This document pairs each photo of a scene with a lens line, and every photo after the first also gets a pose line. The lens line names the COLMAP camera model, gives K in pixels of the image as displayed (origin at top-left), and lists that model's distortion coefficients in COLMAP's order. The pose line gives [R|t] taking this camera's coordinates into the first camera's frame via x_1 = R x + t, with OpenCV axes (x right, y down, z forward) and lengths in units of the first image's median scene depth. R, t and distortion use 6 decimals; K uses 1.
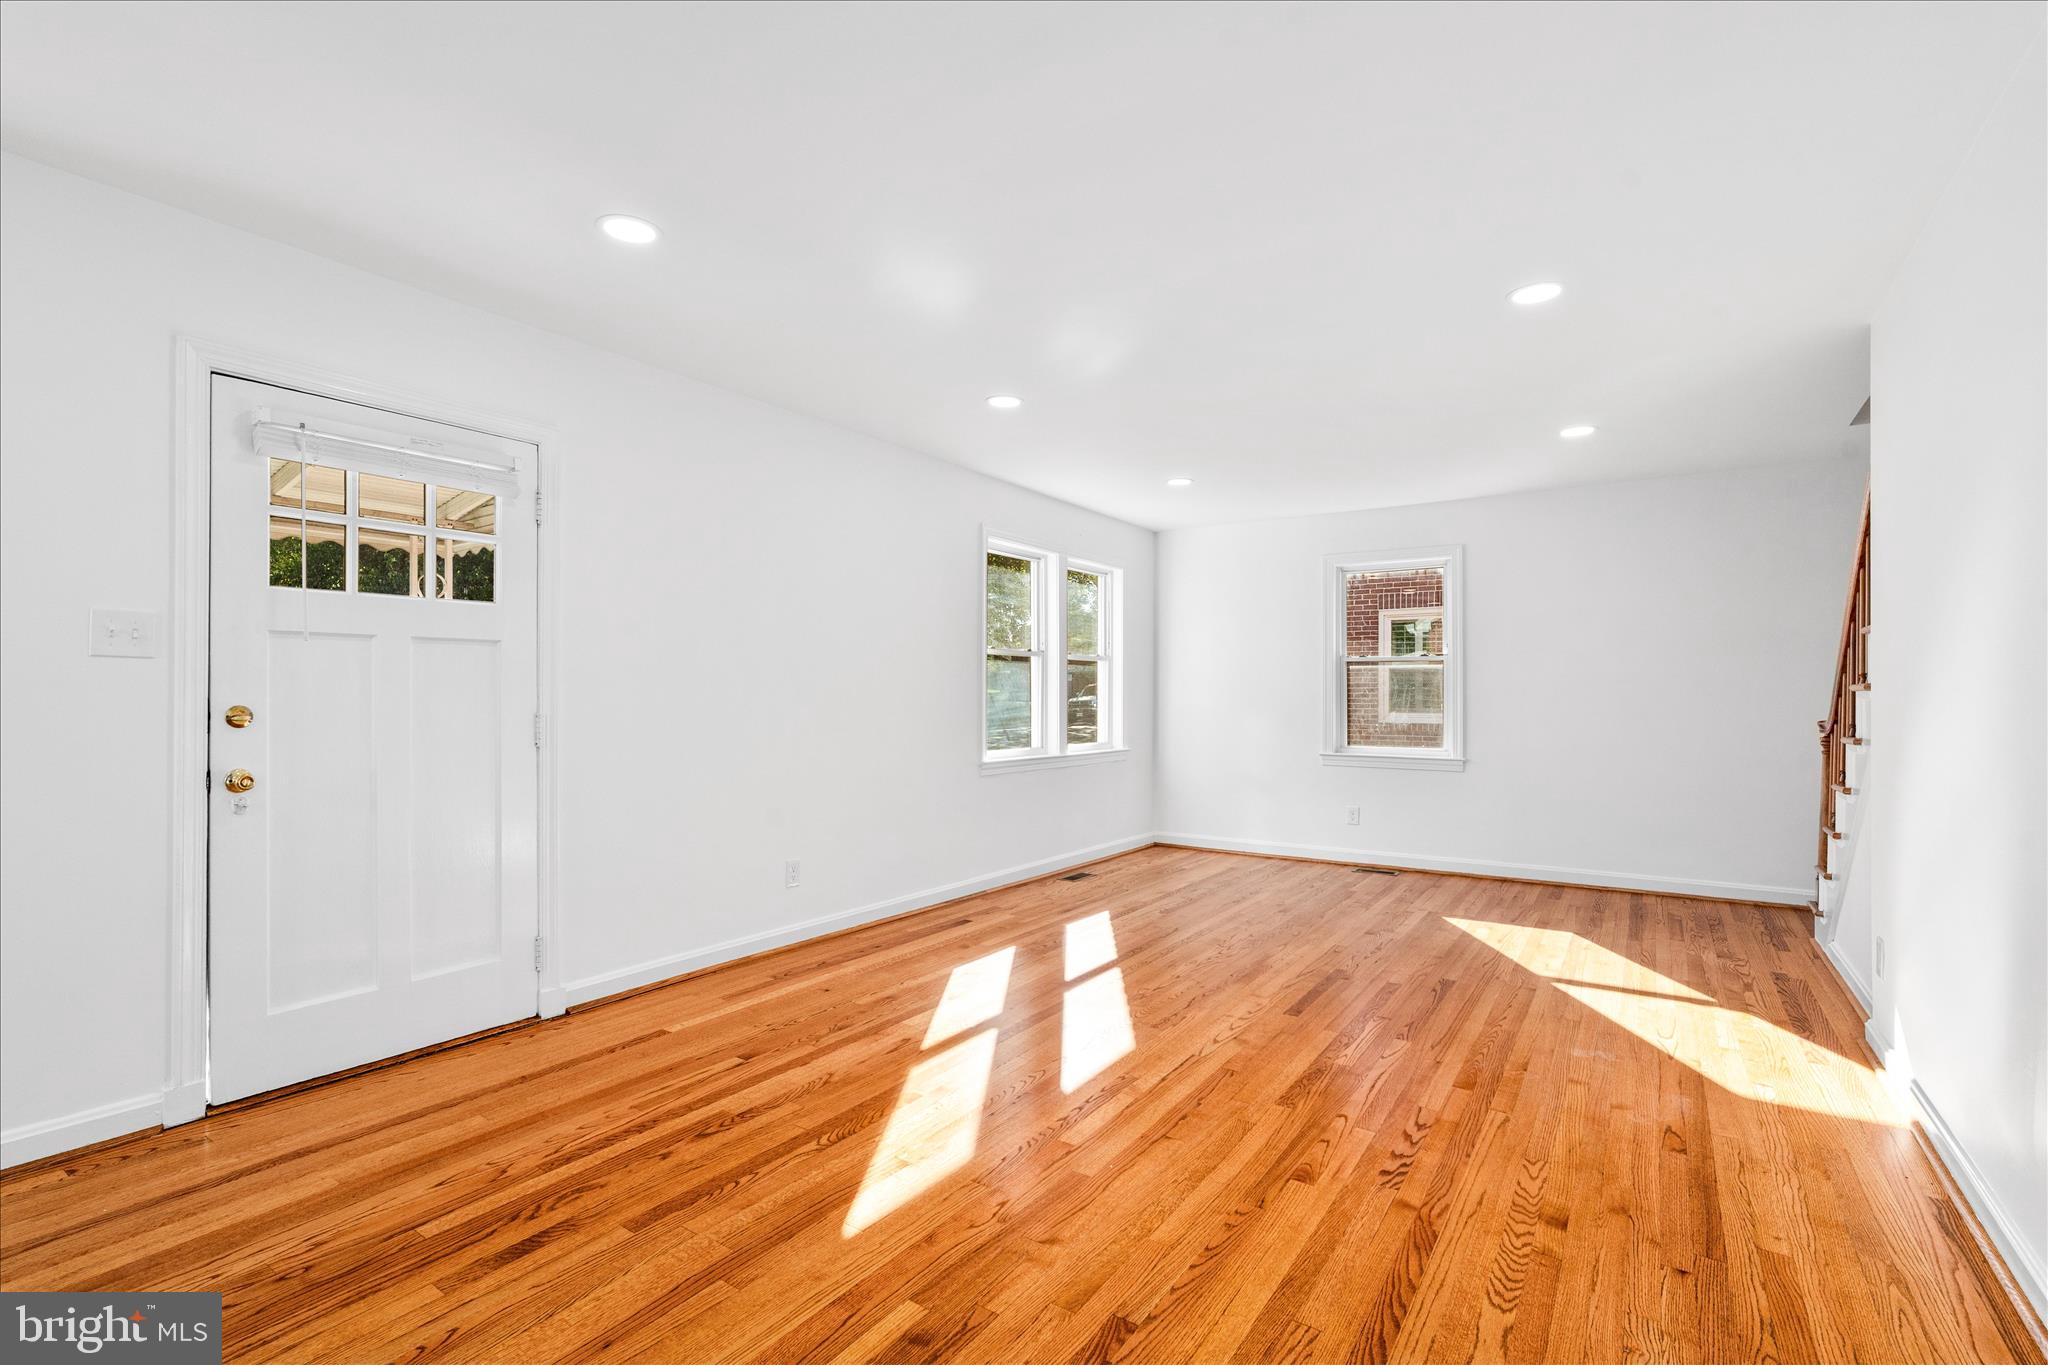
lens RADIAL K [[923.6, 0, 1022.3], [0, 923.6, 692.4], [0, 0, 1]] dist [0.001554, 0.000286]
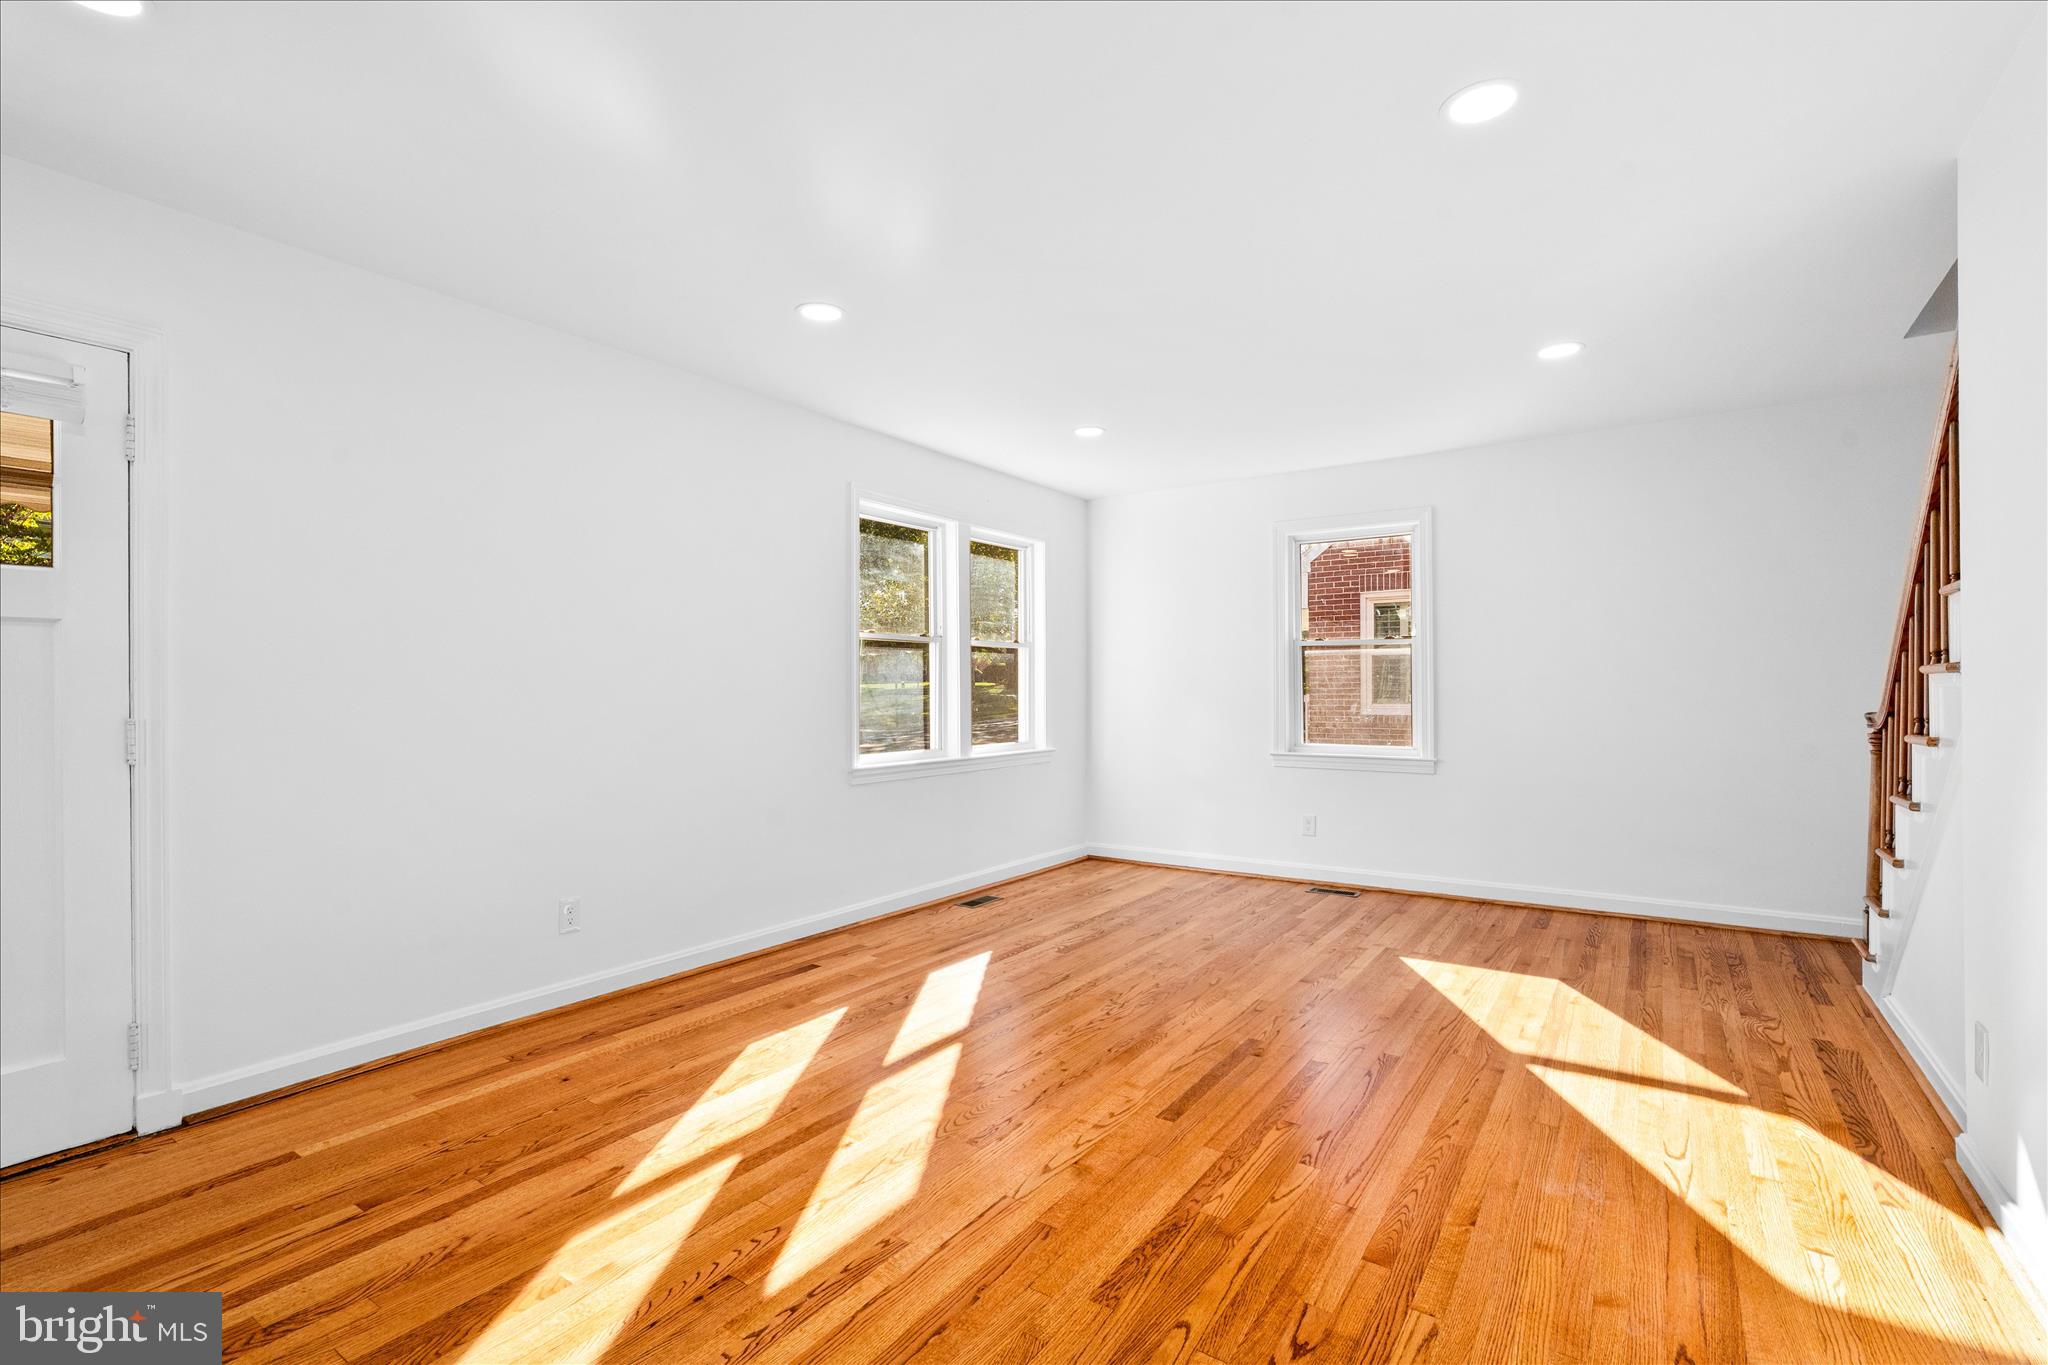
lens RADIAL K [[939.3, 0, 1011.4], [0, 939.3, 688.4], [0, 0, 1]] dist [-0.002228, 0.001138]
pose [[0.999951, -0.008093, -0.005734, 0.142882], [0.008115, 0.999960, 0.003744, 0.001232], [0.005703, -0.003790, 0.999977, 0.206189]]
